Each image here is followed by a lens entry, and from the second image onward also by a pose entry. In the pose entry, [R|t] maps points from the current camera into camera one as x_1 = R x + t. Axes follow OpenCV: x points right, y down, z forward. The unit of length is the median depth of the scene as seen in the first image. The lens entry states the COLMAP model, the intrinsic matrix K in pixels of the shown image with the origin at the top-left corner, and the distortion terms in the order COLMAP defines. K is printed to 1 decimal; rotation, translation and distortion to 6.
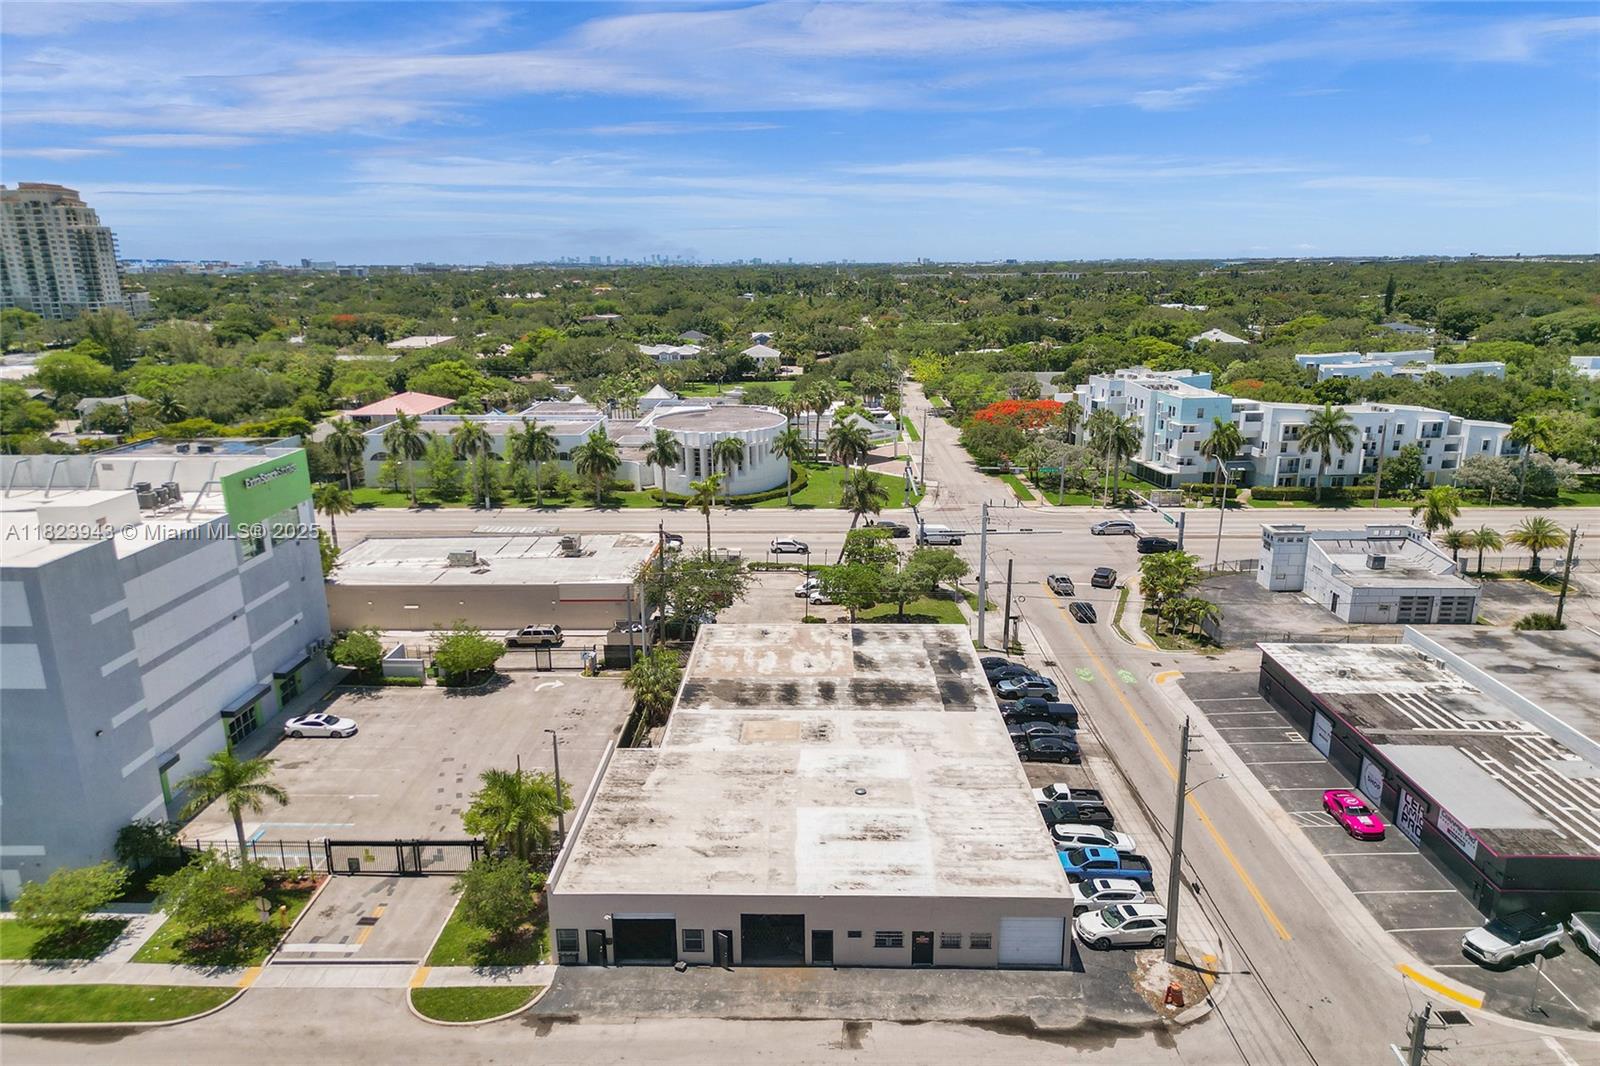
lens RADIAL K [[1120.6, 0, 795.3], [0, 1120.6, 526.1], [0, 0, 1]] dist [0.093165, -0.102256]
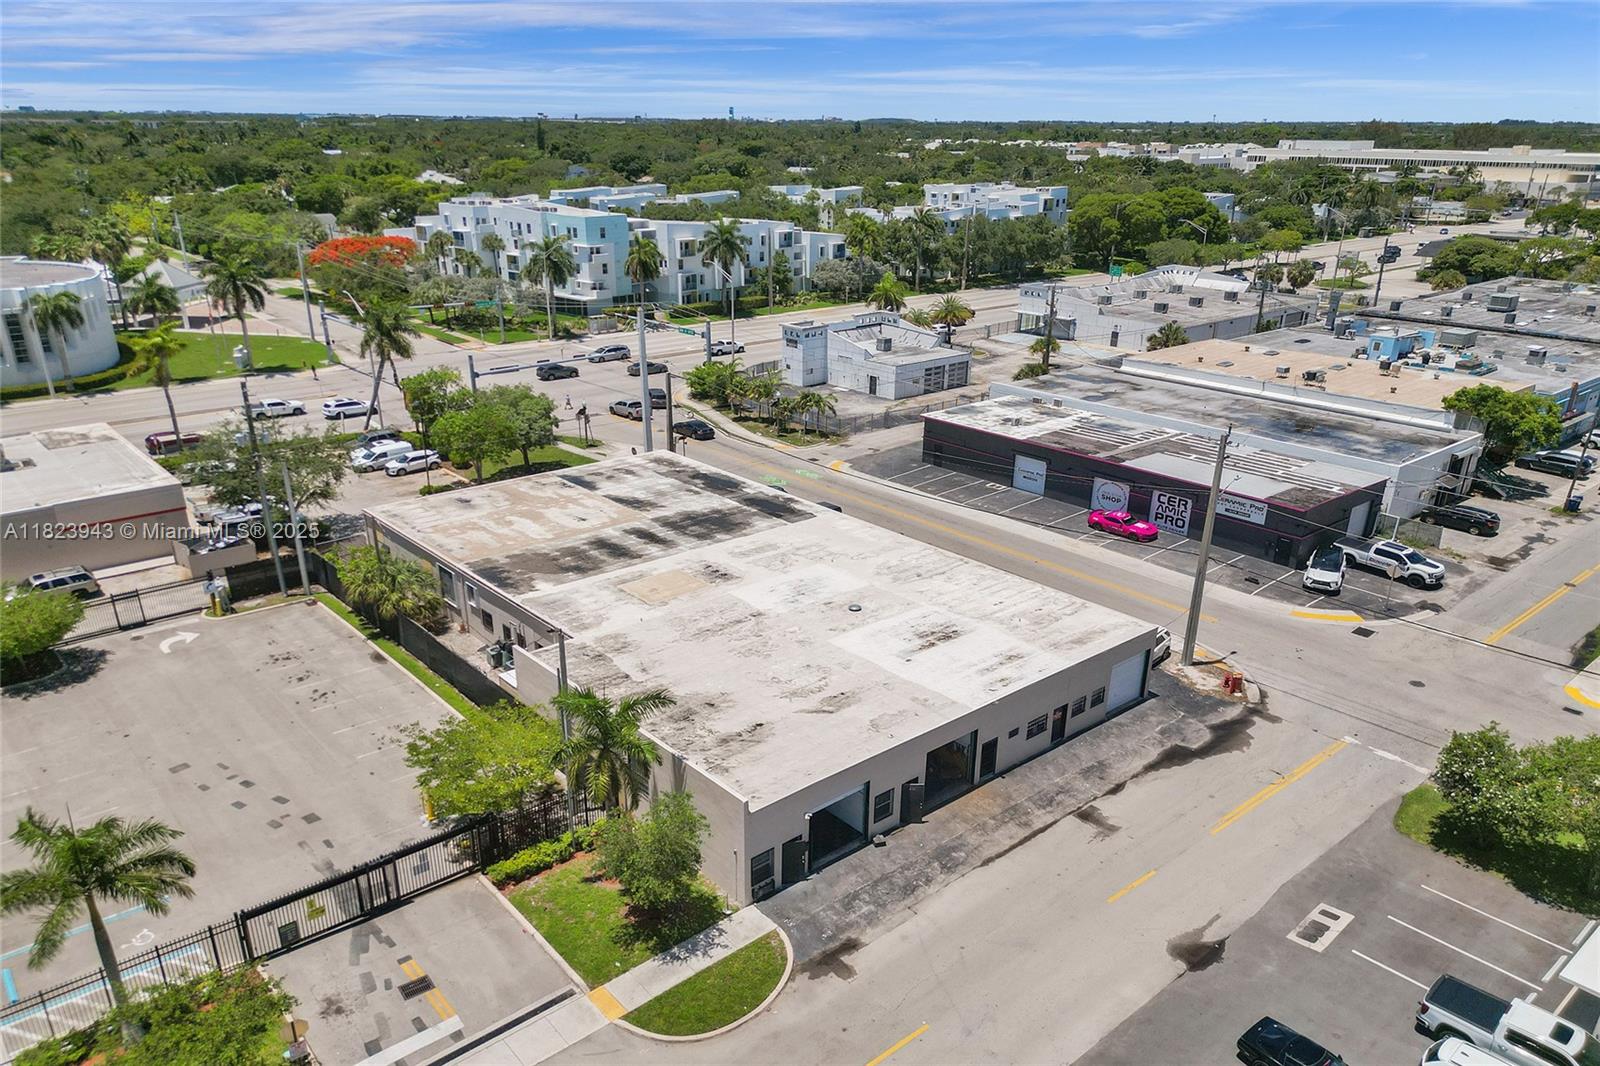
lens RADIAL K [[1154.2, 0, 803.5], [0, 1154.2, 566.0], [0, 0, 1]] dist [0.091374, -0.113741]
pose [[0.739831, -0.229123, 0.632576, -0.434086], [0.140499, 0.972110, 0.187784, 0.027095], [-0.657959, -0.050053, 0.751388, 0.303736]]
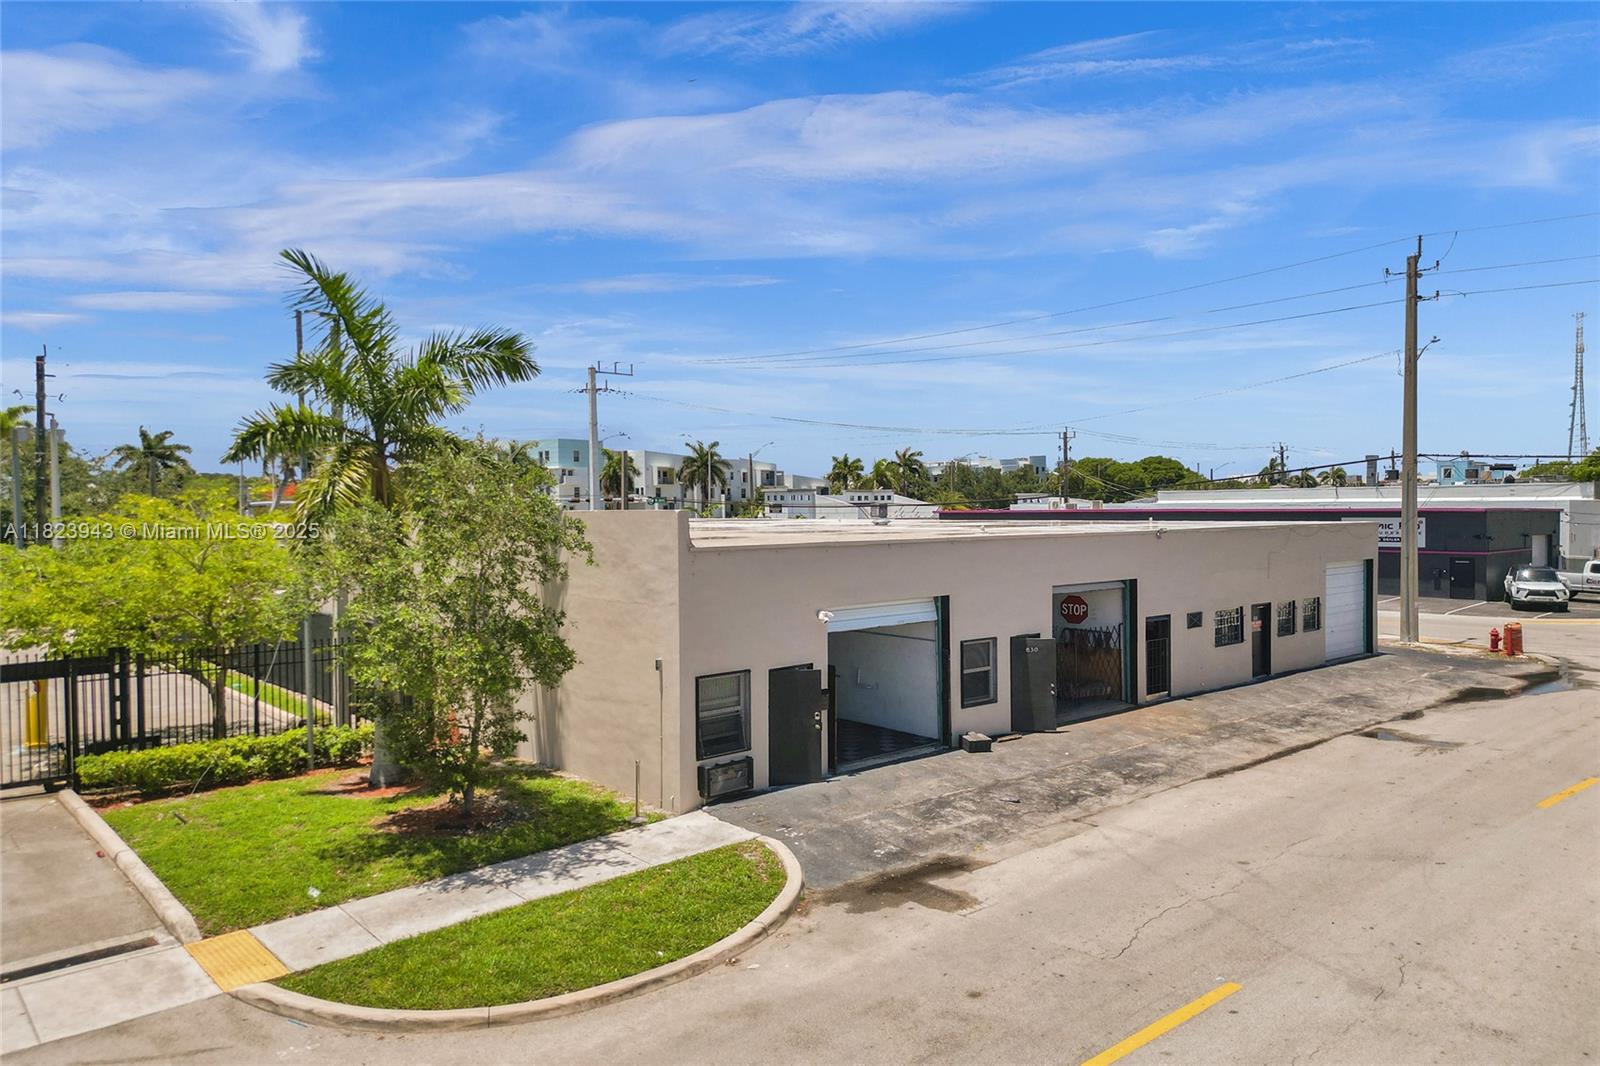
lens RADIAL K [[1120.6, 0, 795.3], [0, 1120.6, 526.1], [0, 0, 1]] dist [0.093165, -0.102256]
pose [[0.732826, -0.017611, 0.680188, -0.280592], [0.162293, 0.975336, -0.149600, 0.257850], [-0.660778, 0.220021, 0.717610, 0.534944]]
